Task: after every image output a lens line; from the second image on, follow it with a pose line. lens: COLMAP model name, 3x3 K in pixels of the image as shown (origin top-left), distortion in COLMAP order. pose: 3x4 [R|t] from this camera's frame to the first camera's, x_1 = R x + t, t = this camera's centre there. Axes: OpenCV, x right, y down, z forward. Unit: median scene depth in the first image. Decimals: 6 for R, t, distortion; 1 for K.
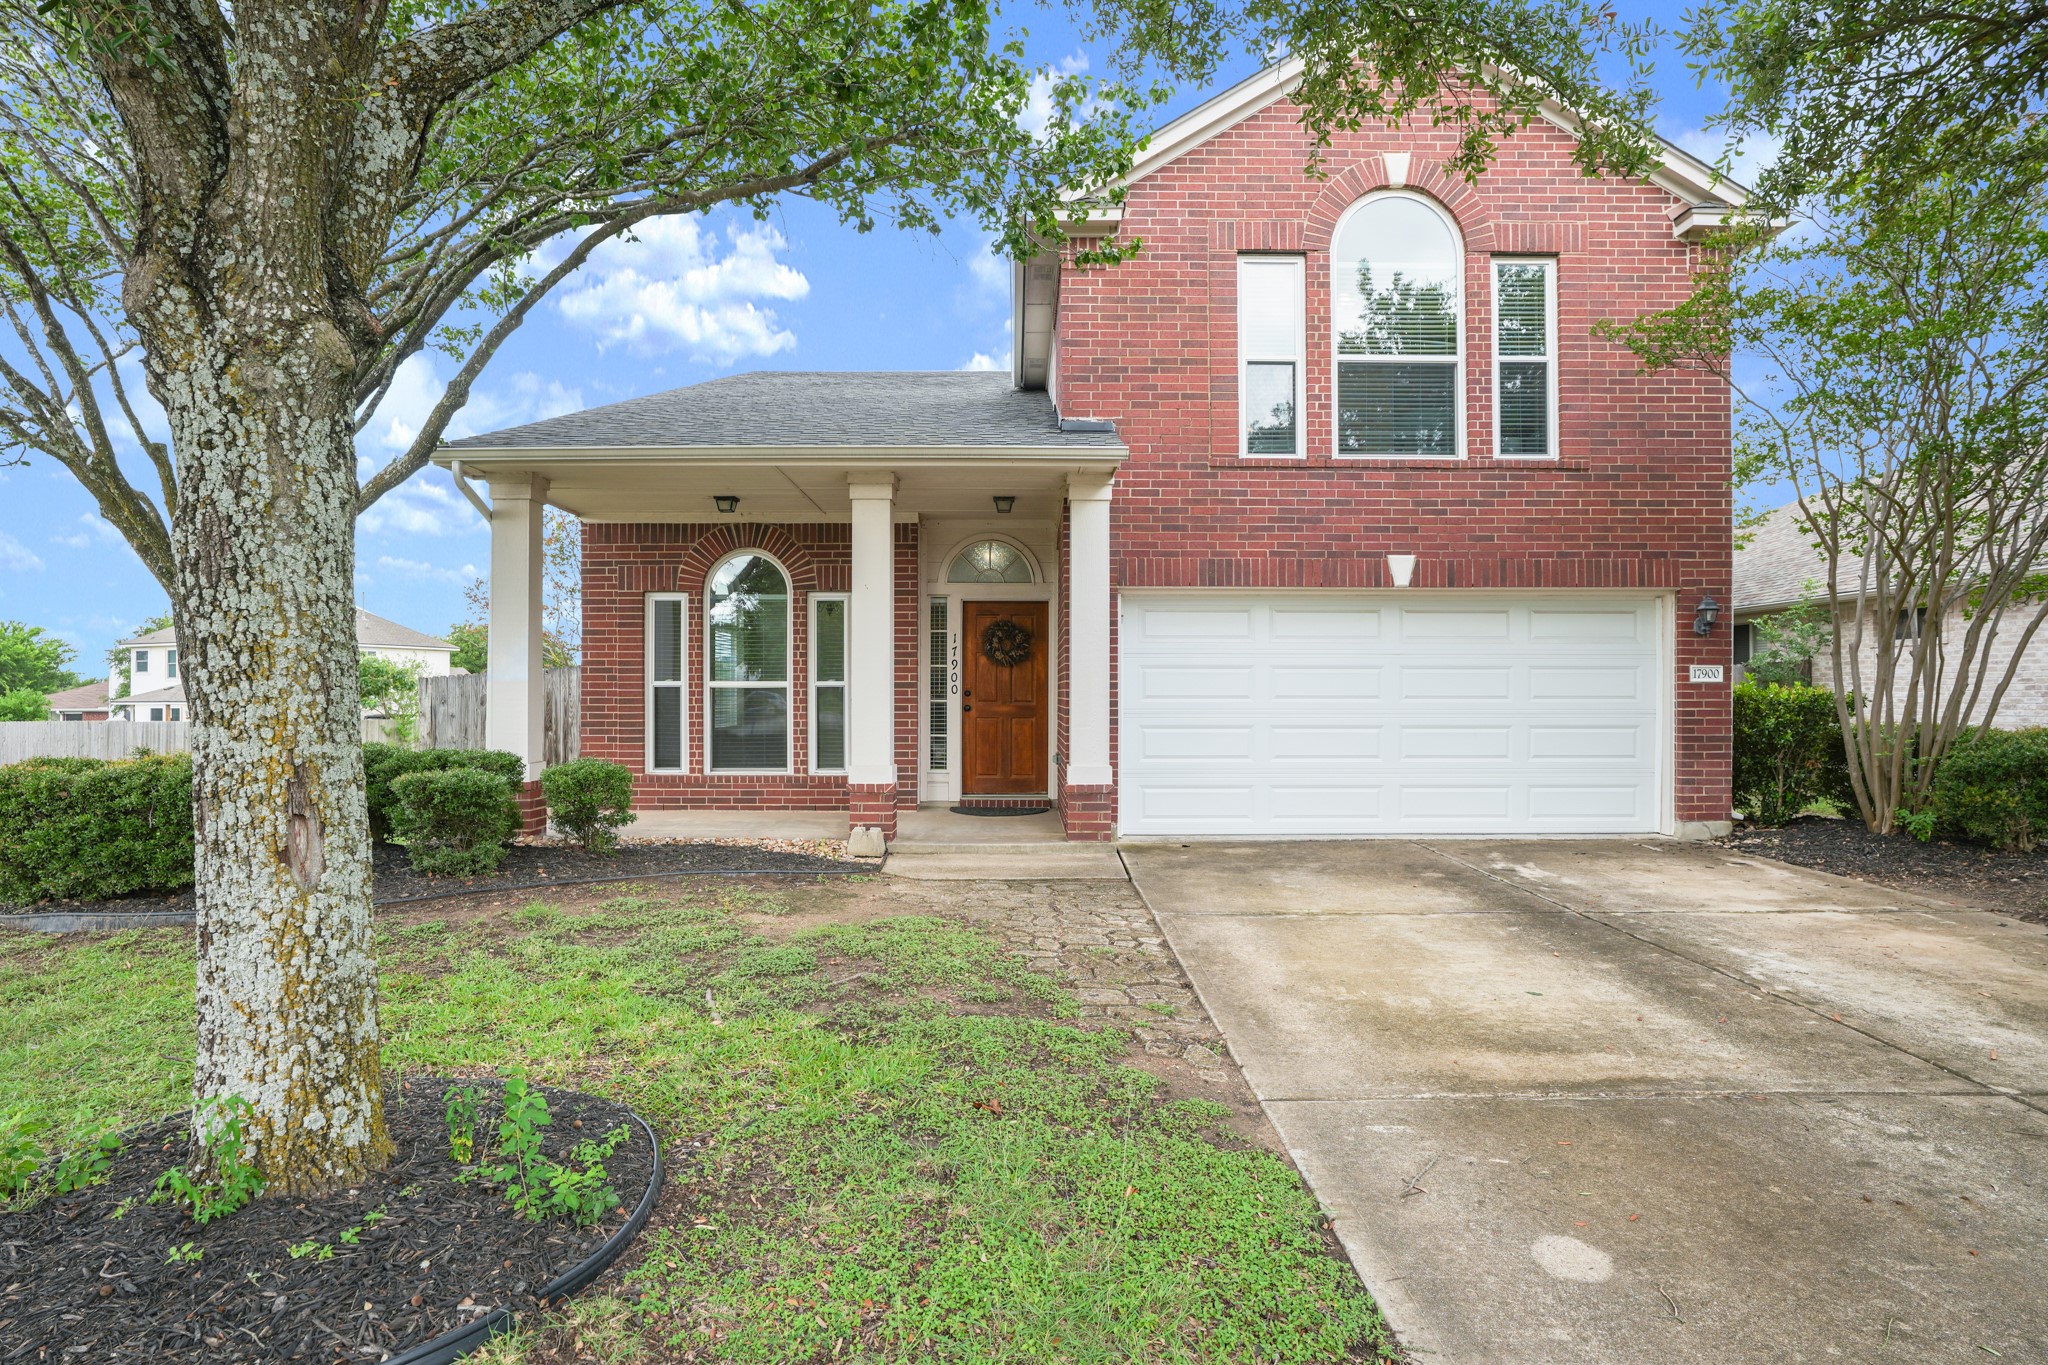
lens RADIAL K [[1194.8, 0, 1019.2], [0, 1194.8, 681.3], [0, 0, 1]] dist [-0.003058, 0.000106]
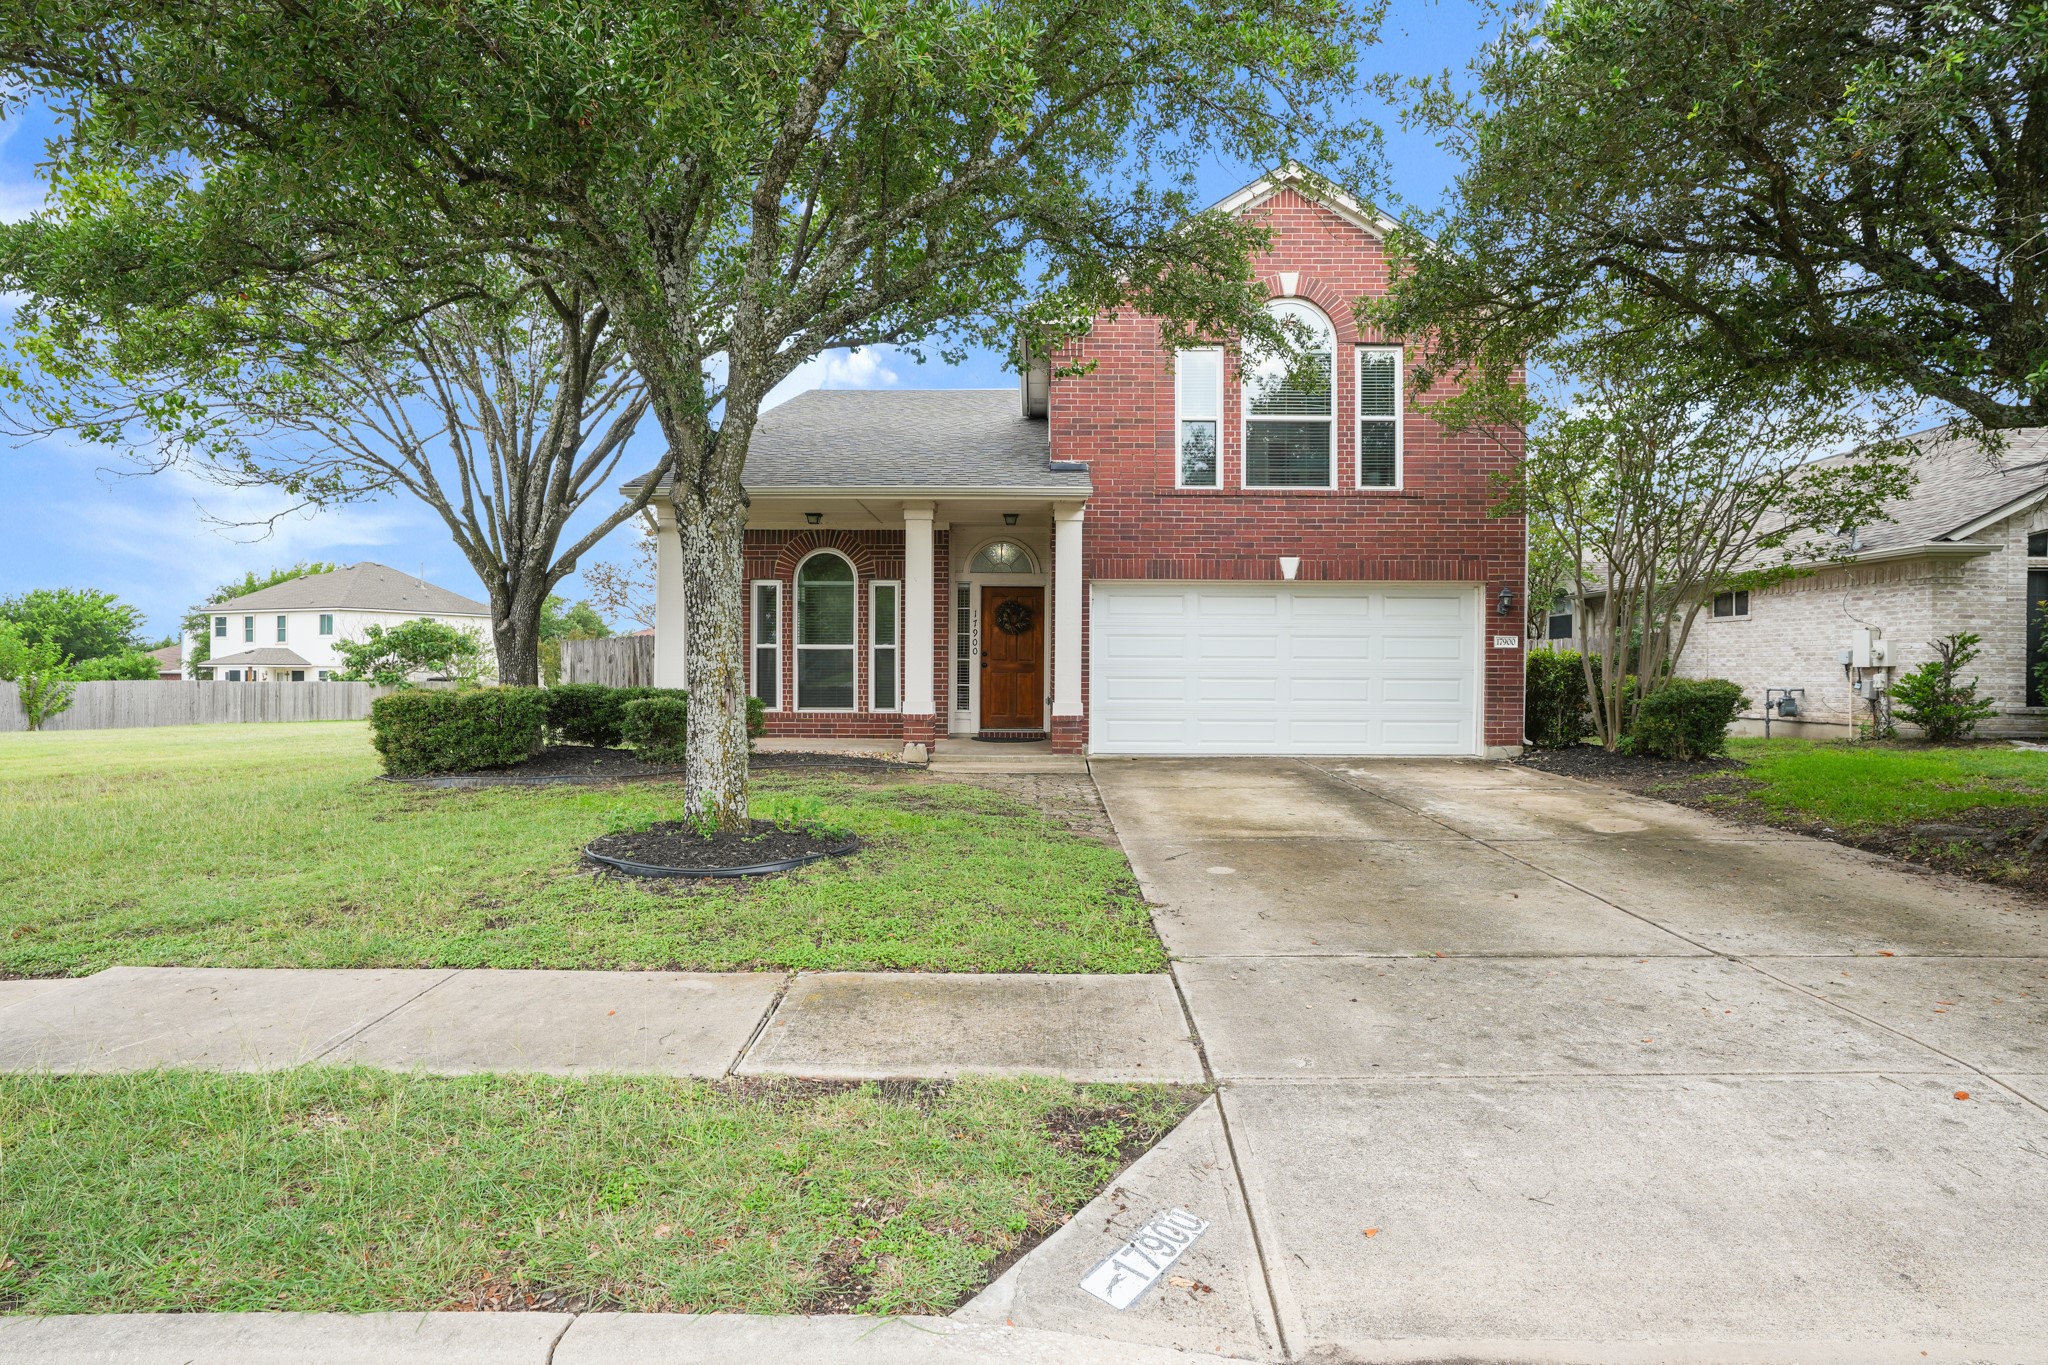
lens RADIAL K [[1194.8, 0, 1019.2], [0, 1194.8, 681.3], [0, 0, 1]] dist [-0.003058, 0.000106]
pose [[0.999858, 0.004815, -0.016163, 0.021652], [-0.004387, 0.999640, 0.026460, 0.005543], [0.016285, -0.026385, 0.999519, -0.427048]]
